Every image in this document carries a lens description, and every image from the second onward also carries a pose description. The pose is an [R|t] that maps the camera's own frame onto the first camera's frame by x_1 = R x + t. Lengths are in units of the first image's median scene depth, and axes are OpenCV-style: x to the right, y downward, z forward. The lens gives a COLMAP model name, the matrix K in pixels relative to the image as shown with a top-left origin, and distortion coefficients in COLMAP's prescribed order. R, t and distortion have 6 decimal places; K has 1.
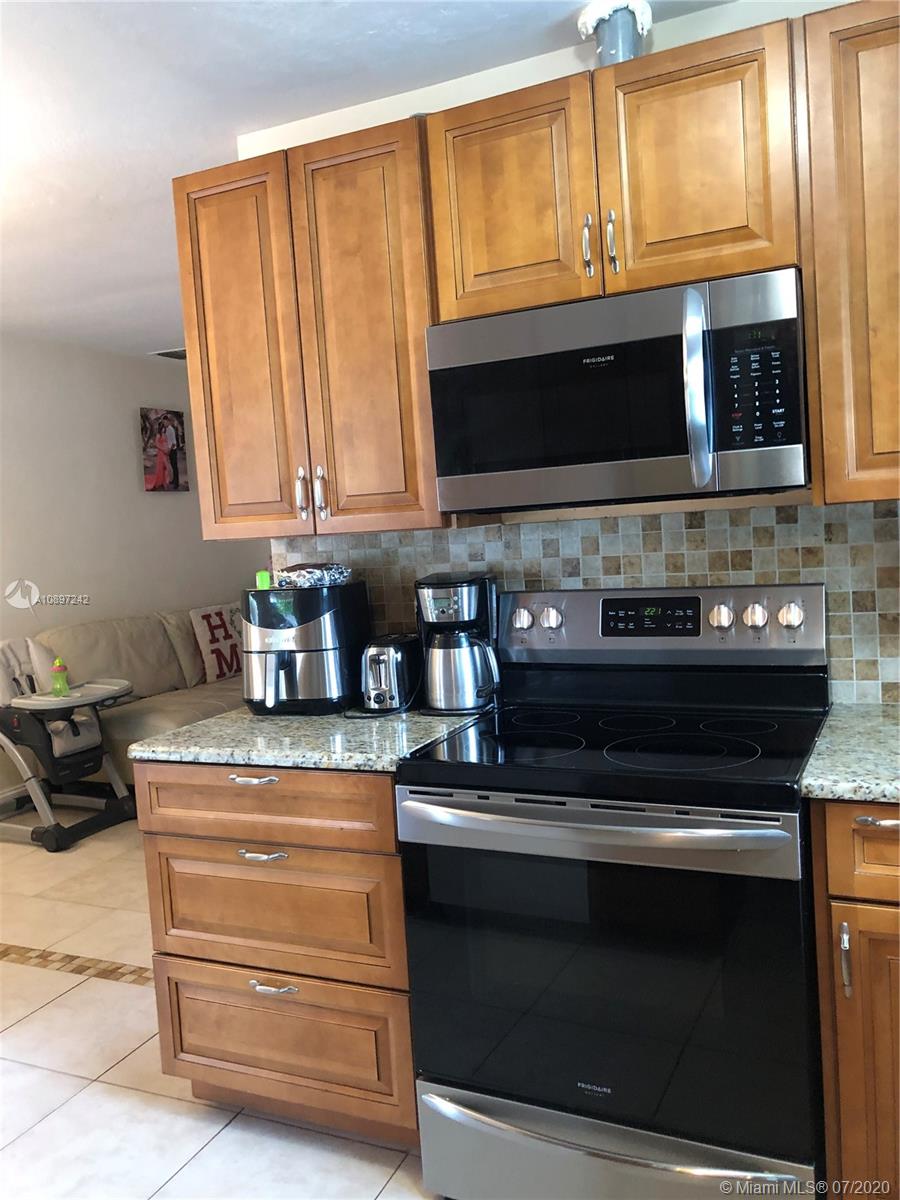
lens RADIAL K [[976.6, 0, 449.5], [0, 976.6, 595.5], [0, 0, 1]] dist [0.028582, 0.000402]
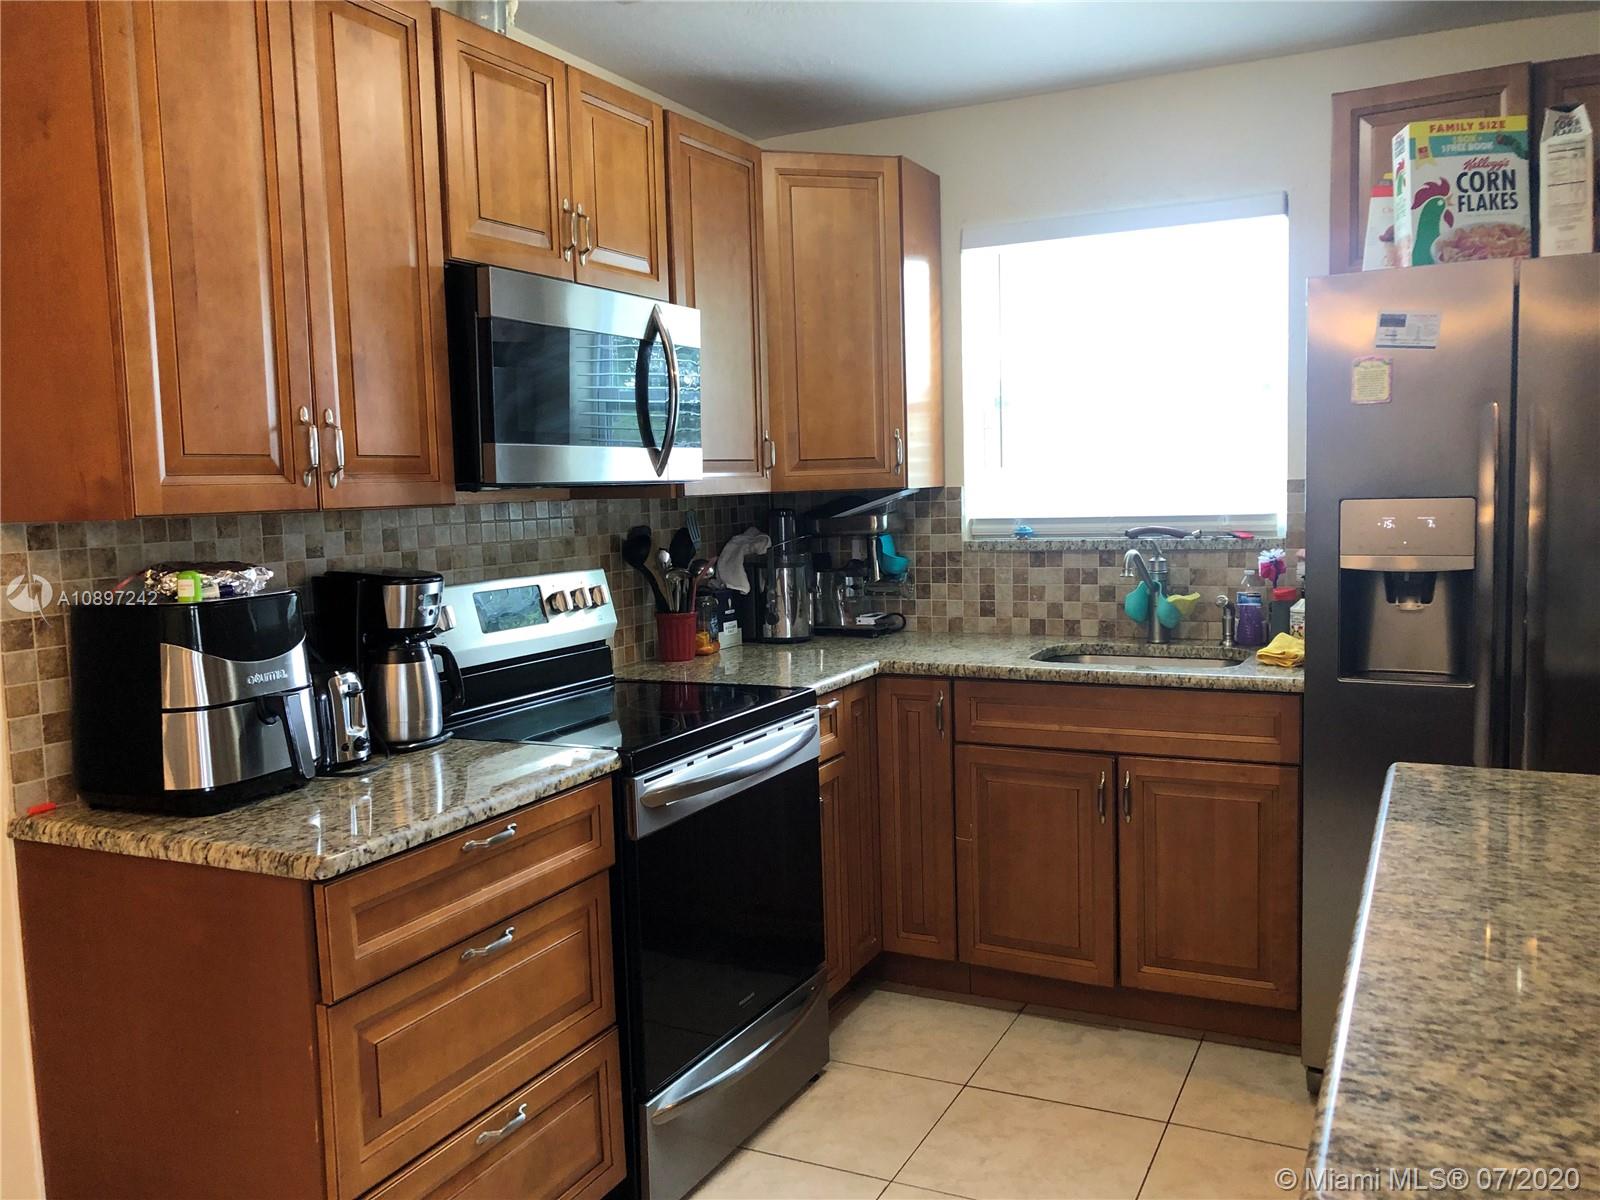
lens RADIAL K [[1302.1, 0, 800.8], [0, 1302.1, 600.7], [0, 0, 1]] dist [0.028582, 0.000402]
pose [[0.024561, -0.026177, 0.999356, -1.048461], [0.109396, 0.993724, 0.023341, 0.015870], [-0.993695, 0.108753, 0.027270, 0.665690]]
